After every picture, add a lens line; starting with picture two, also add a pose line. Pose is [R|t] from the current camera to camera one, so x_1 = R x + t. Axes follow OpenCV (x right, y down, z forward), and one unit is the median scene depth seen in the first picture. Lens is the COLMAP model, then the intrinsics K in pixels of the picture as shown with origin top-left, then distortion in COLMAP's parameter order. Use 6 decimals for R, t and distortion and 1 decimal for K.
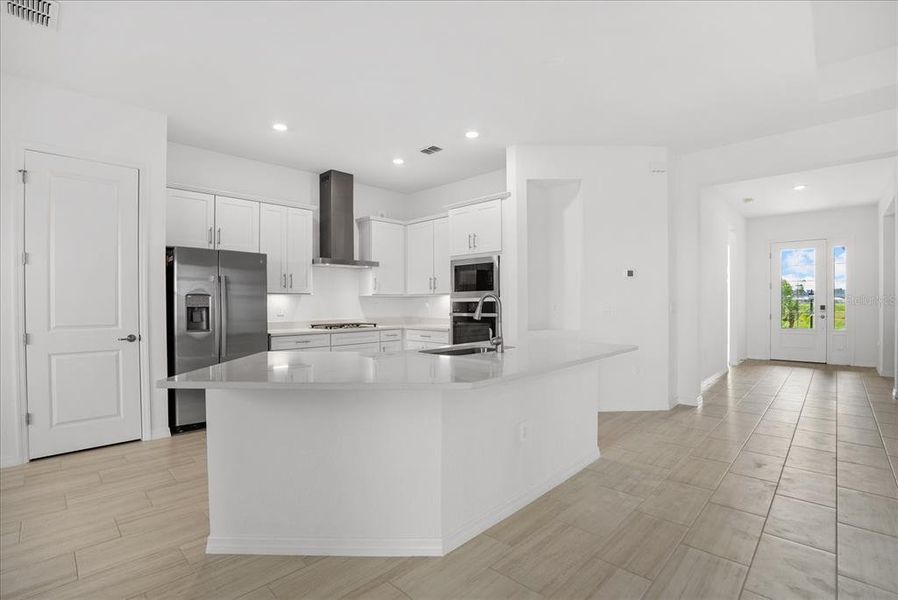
lens RADIAL K [[409.3, 0, 445.7], [0, 409.3, 304.2], [0, 0, 1]] dist [0.005028, 0.000027]
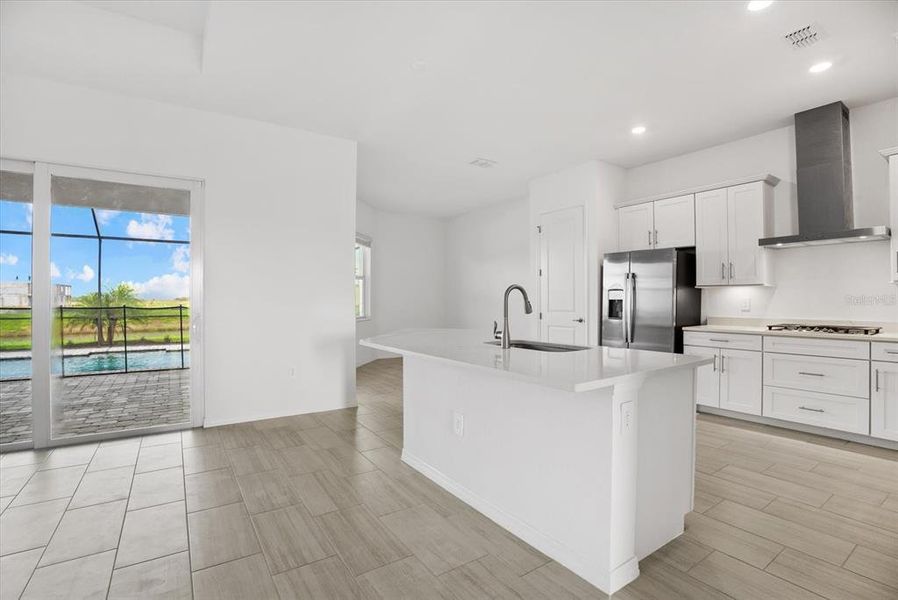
lens RADIAL K [[409.3, 0, 445.6], [0, 409.3, 299.8], [0, 0, 1]] dist [0.005028, 0.000027]
pose [[-0.191449, -0.009379, -0.981458, 0.710017], [-0.007109, 0.999941, -0.008169, 0.021626], [0.981477, 0.005413, -0.191505, 0.712261]]
